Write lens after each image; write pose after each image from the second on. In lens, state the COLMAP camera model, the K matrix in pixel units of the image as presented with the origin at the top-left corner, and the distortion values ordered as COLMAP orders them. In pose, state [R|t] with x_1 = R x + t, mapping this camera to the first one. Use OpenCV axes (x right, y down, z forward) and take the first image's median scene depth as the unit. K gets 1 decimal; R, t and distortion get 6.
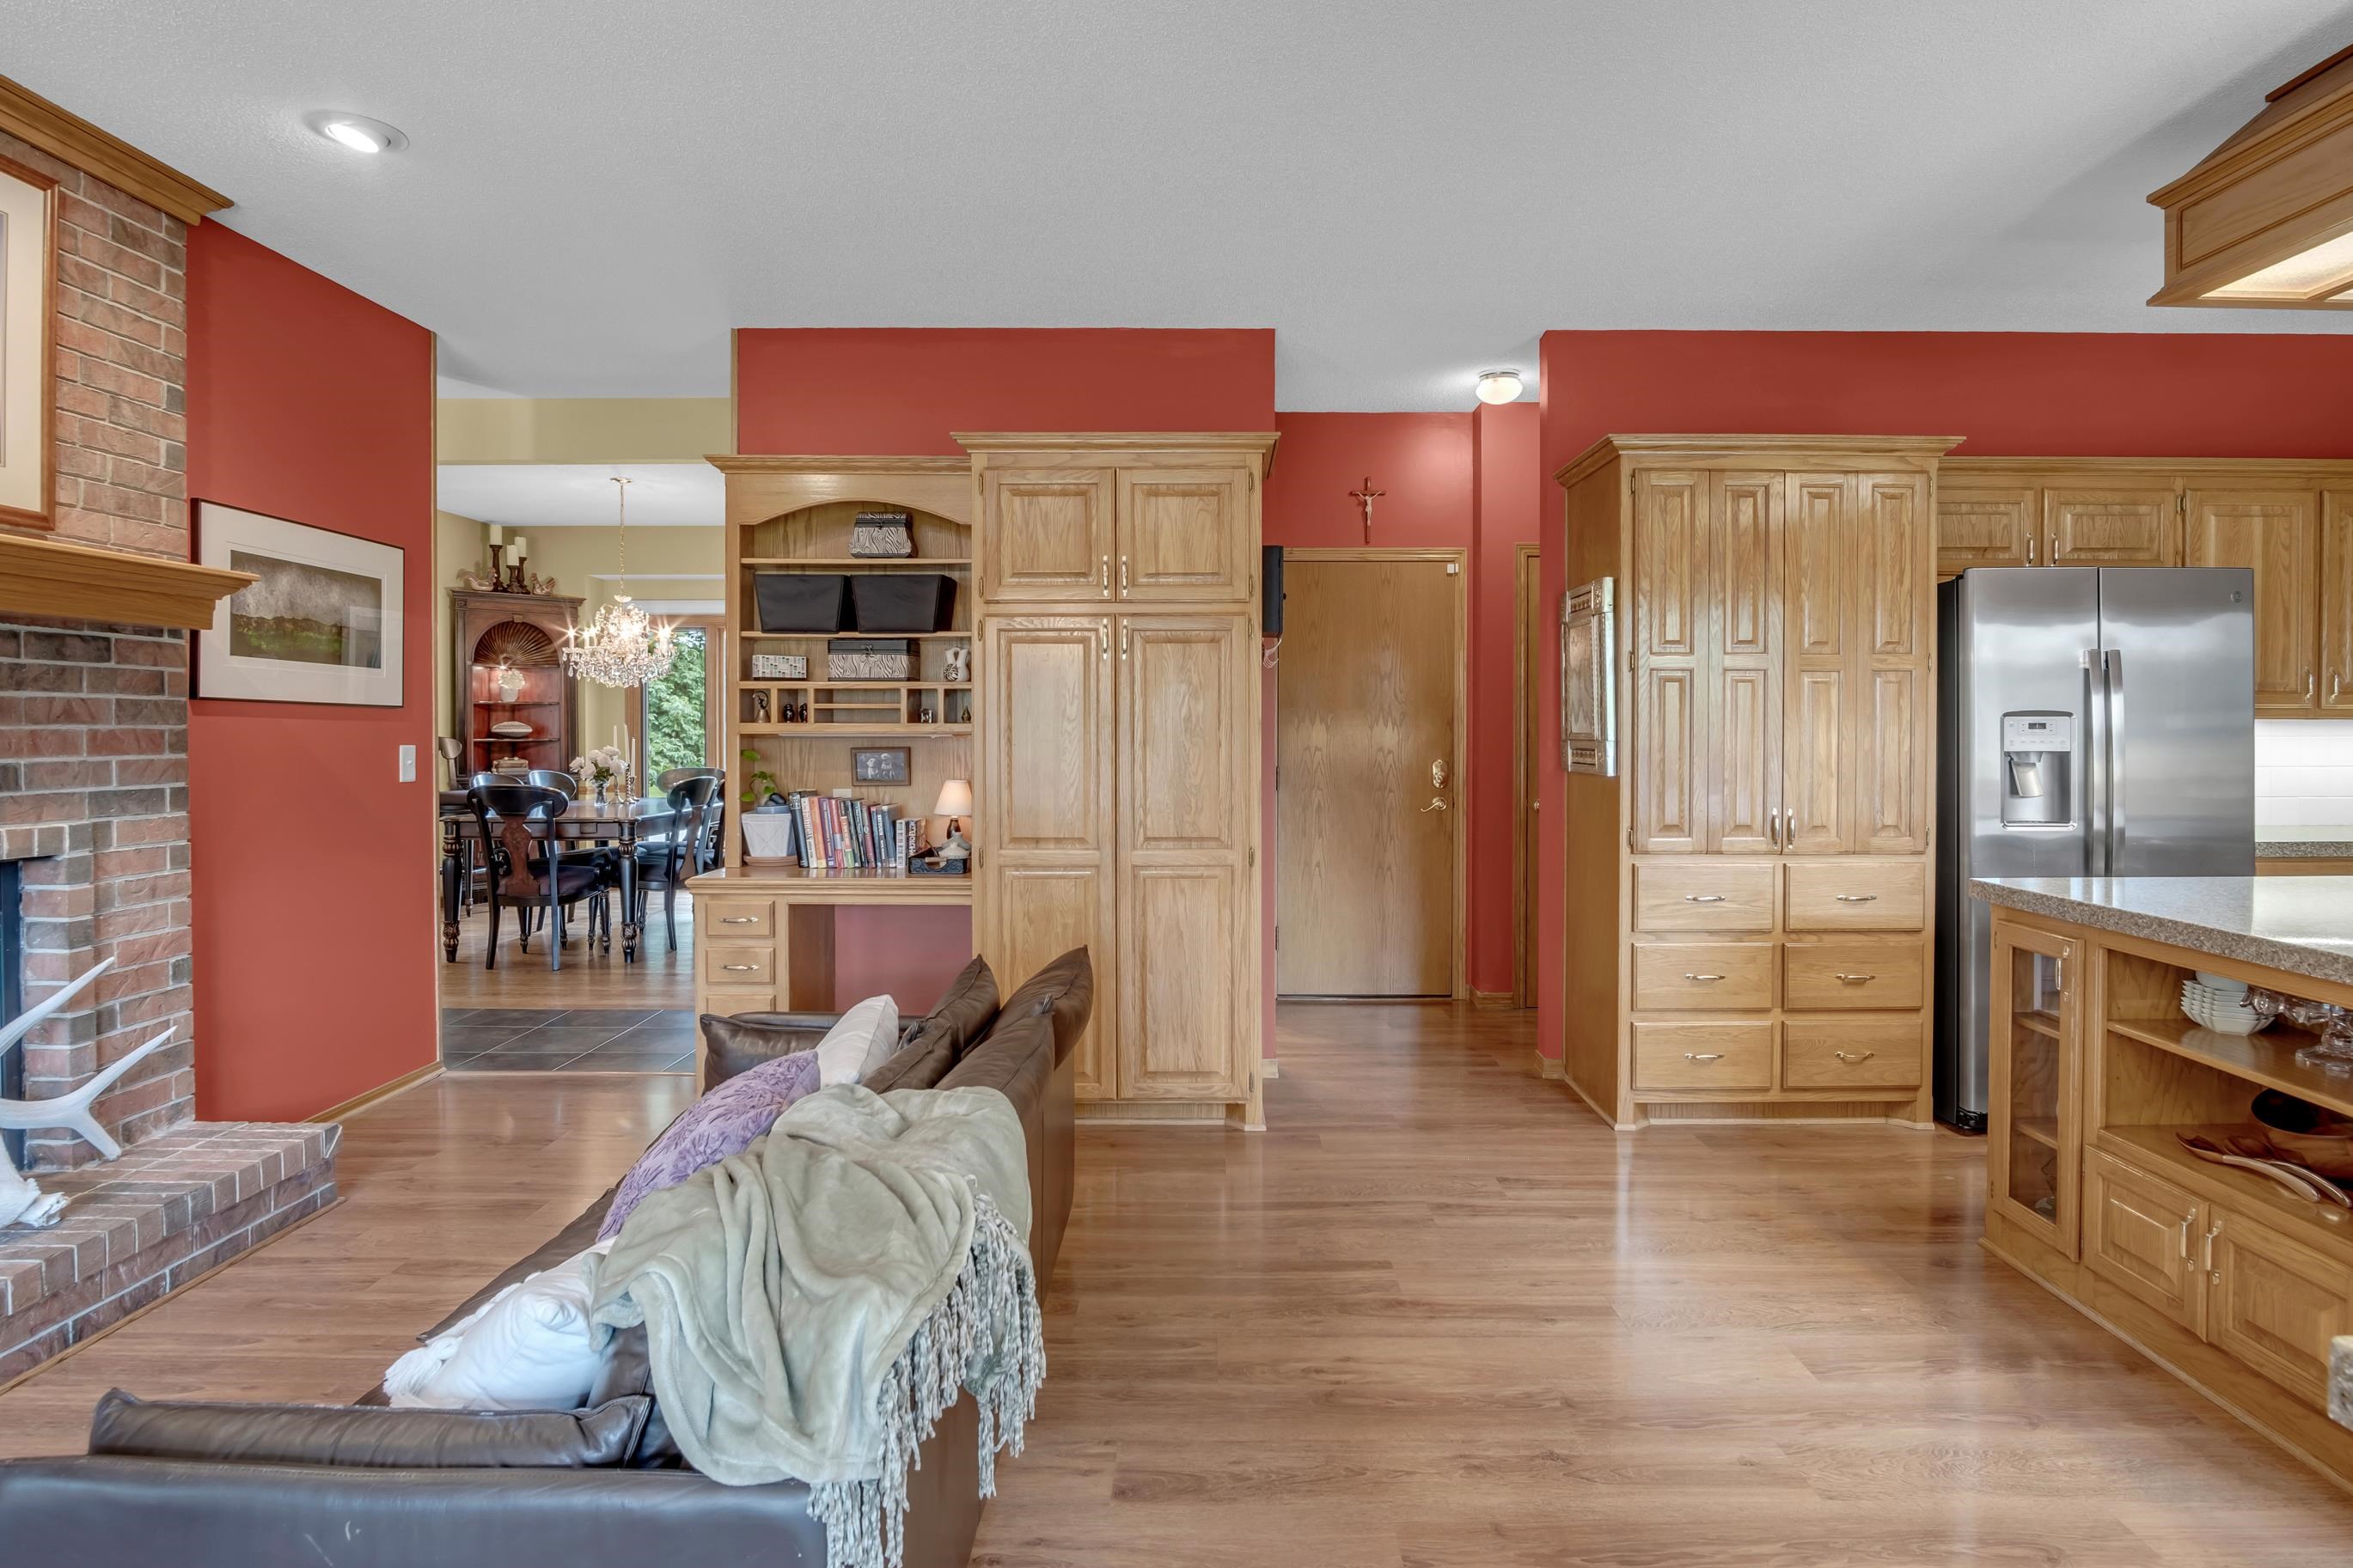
lens RADIAL K [[1273.7, 0, 1183.4], [0, 1273.7, 776.9], [0, 0, 1]] dist [-0.029054, -0.000302]
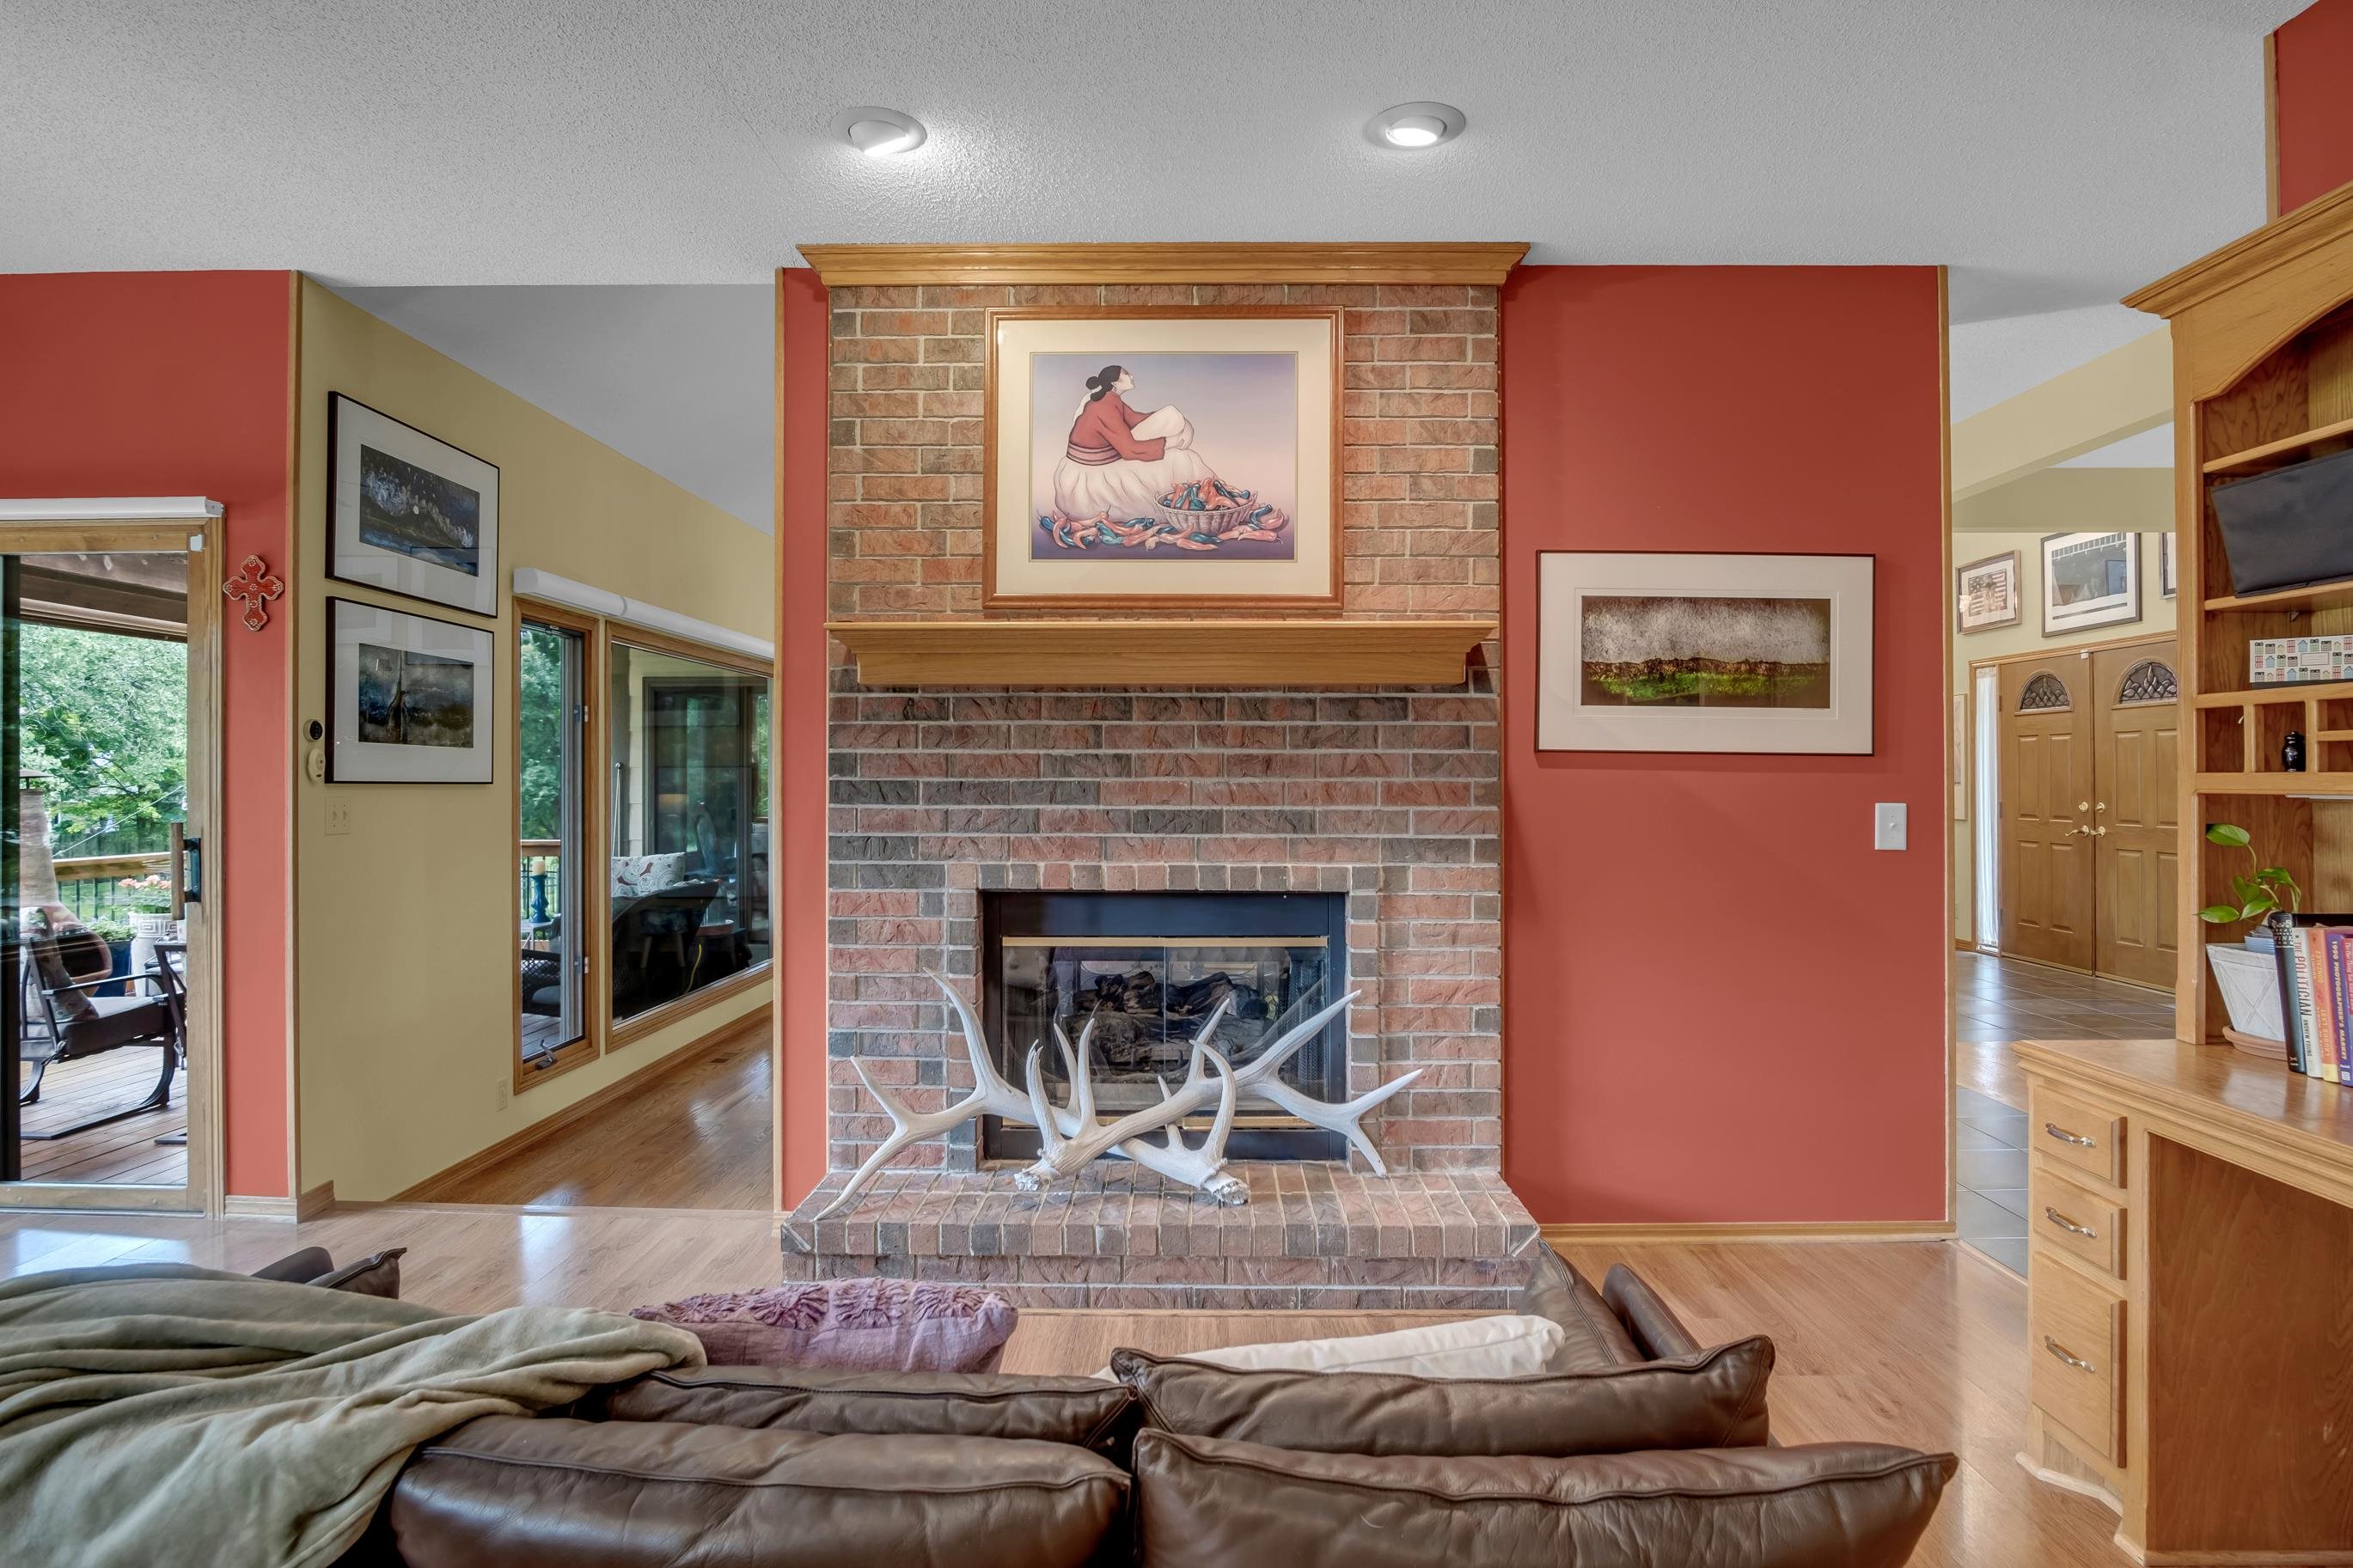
lens RADIAL K [[1273.7, 0, 1183.4], [0, 1273.7, 776.9], [0, 0, 1]] dist [-0.029054, -0.000302]
pose [[-0.002452, -0.002943, -0.999993, 0.242212], [-0.039522, 0.999215, -0.002844, -0.030902], [0.999216, 0.039514, -0.002566, 0.790258]]
